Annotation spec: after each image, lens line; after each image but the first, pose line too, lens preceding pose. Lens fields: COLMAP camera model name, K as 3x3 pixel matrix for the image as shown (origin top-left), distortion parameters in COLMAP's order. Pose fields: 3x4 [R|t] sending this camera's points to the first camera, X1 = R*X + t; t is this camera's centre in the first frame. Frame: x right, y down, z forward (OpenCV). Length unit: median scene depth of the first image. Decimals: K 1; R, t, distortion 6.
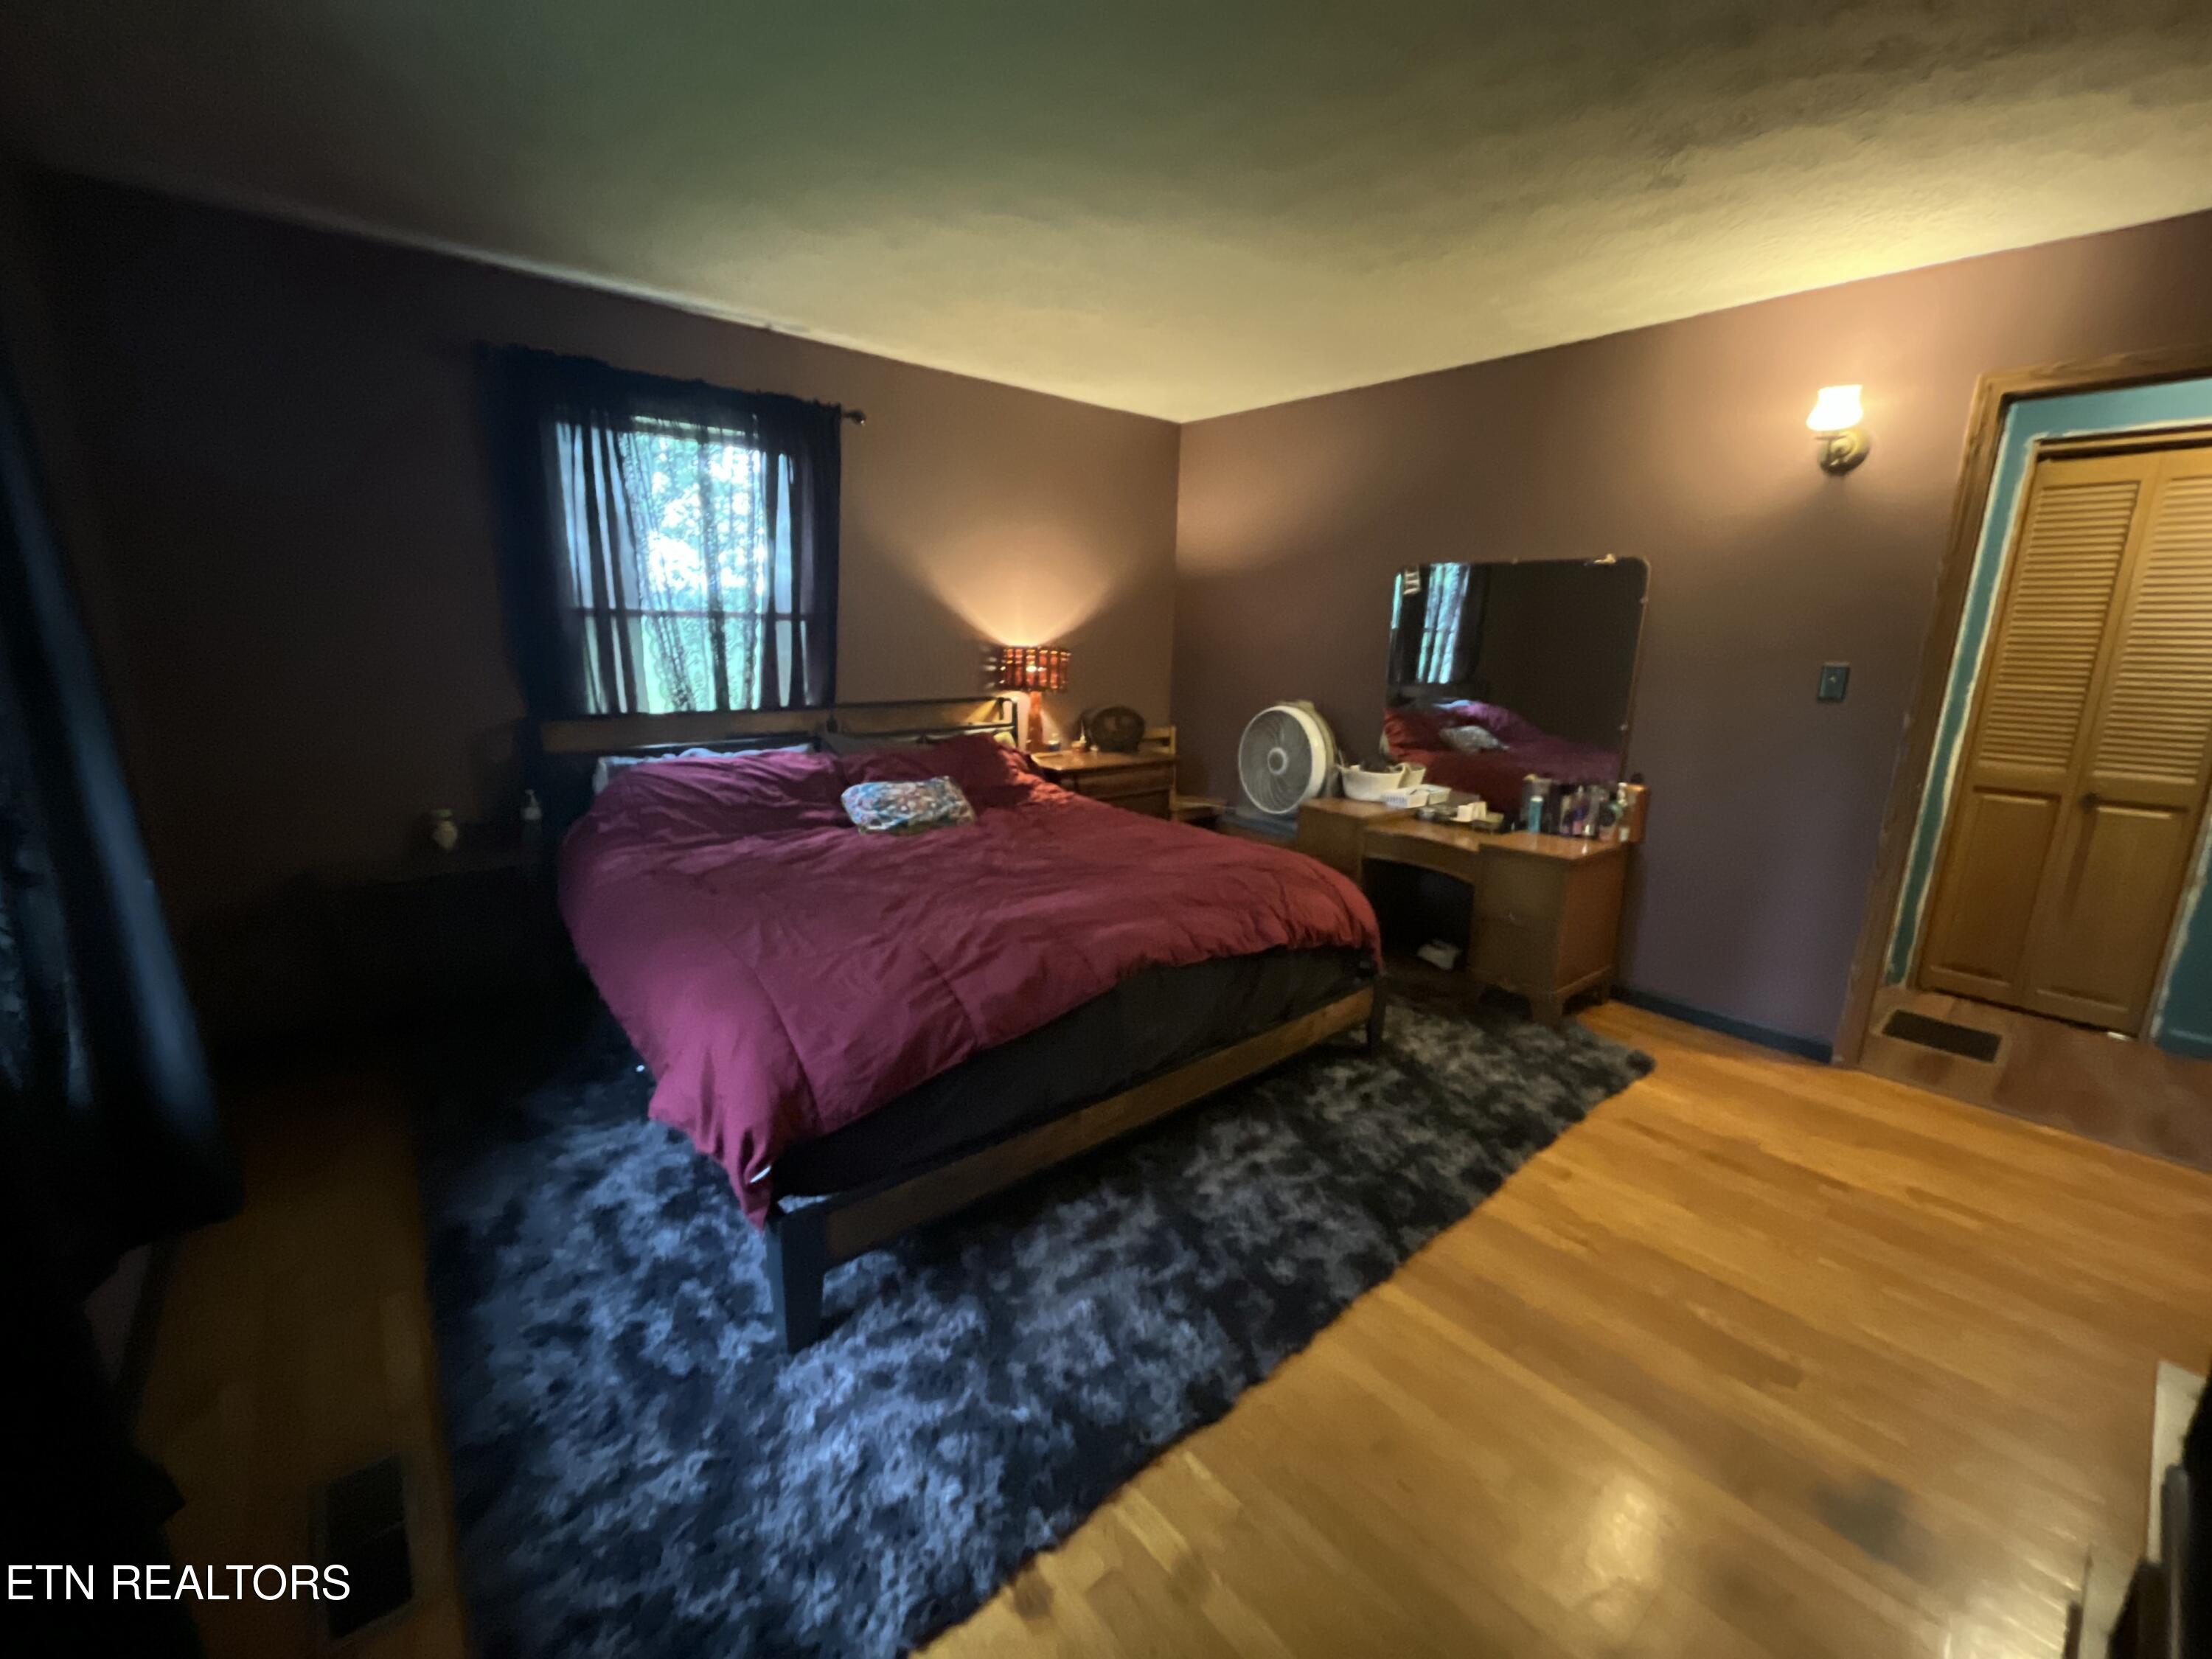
lens RADIAL K [[896.7, 0, 1128.2], [0, 896.7, 820.4], [0, 0, 1]] dist [-0.003033, -0.000205]
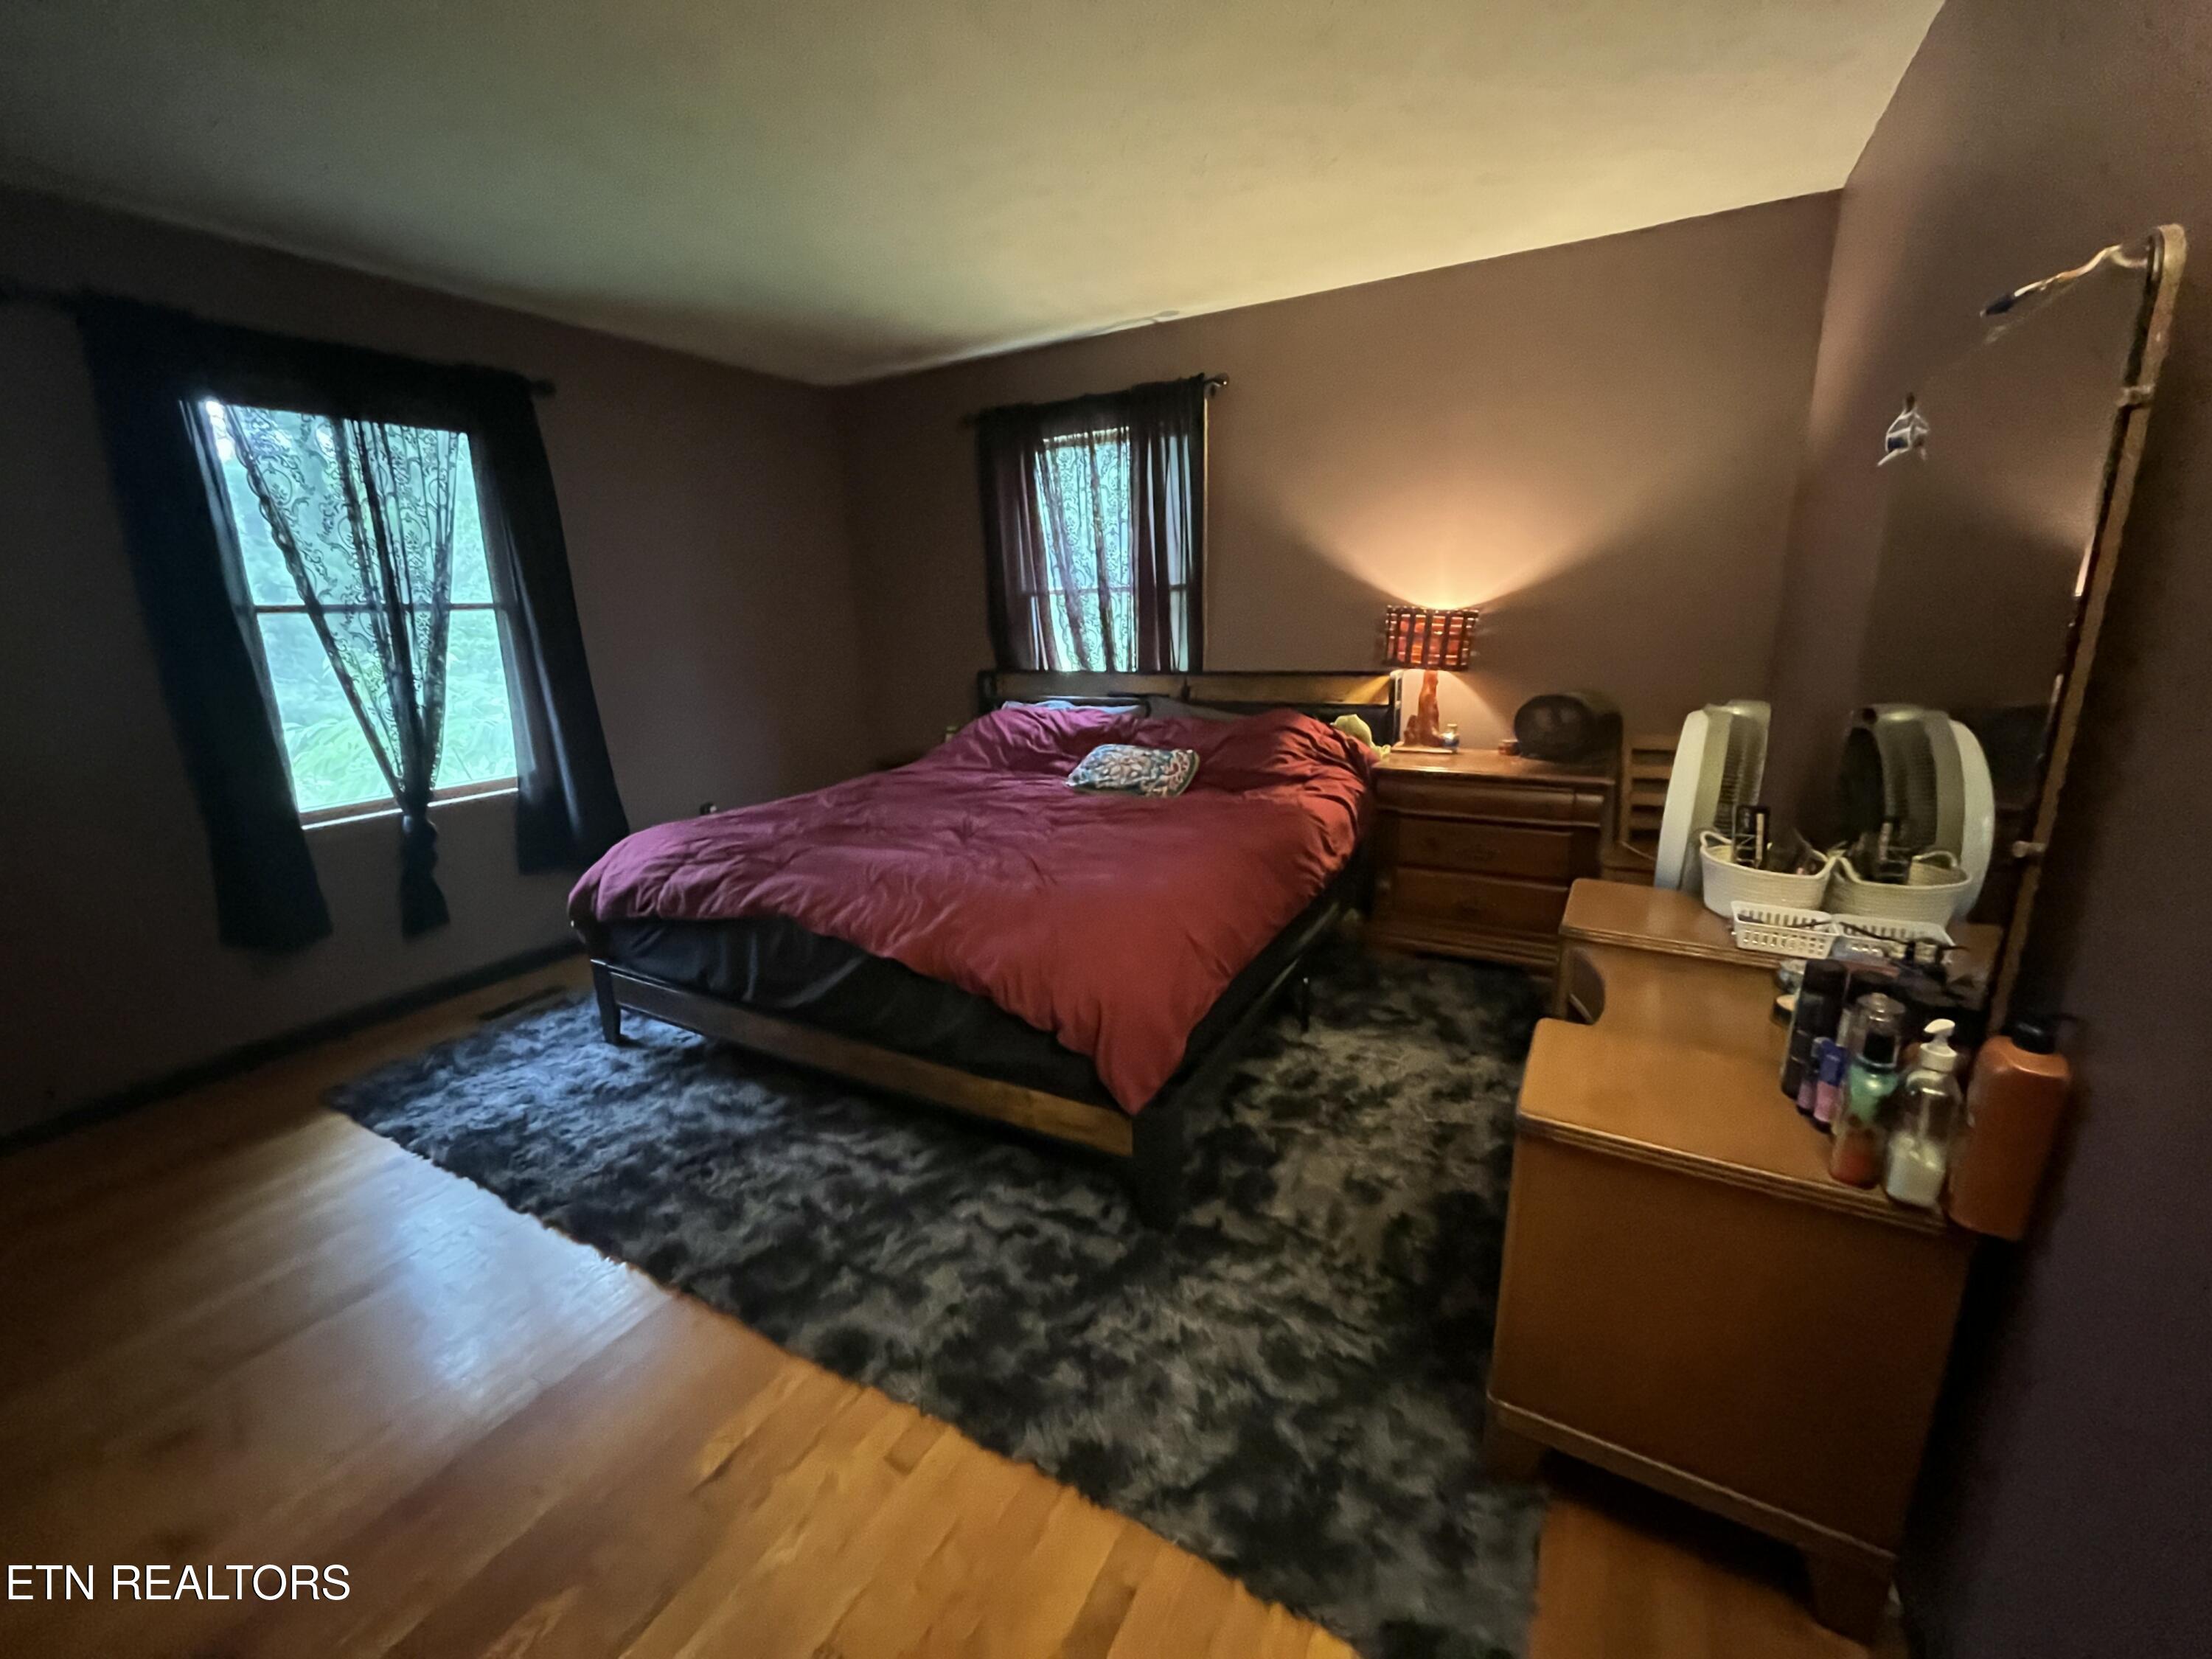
lens RADIAL K [[896.7, 0, 1124.4], [0, 896.7, 835.5], [0, 0, 1]] dist [-0.003033, -0.000205]
pose [[0.340408, 0.219045, -0.914408, 0.891882], [-0.151269, 0.972577, 0.176666, -0.157642], [0.928030, 0.078183, 0.364208, 0.759867]]
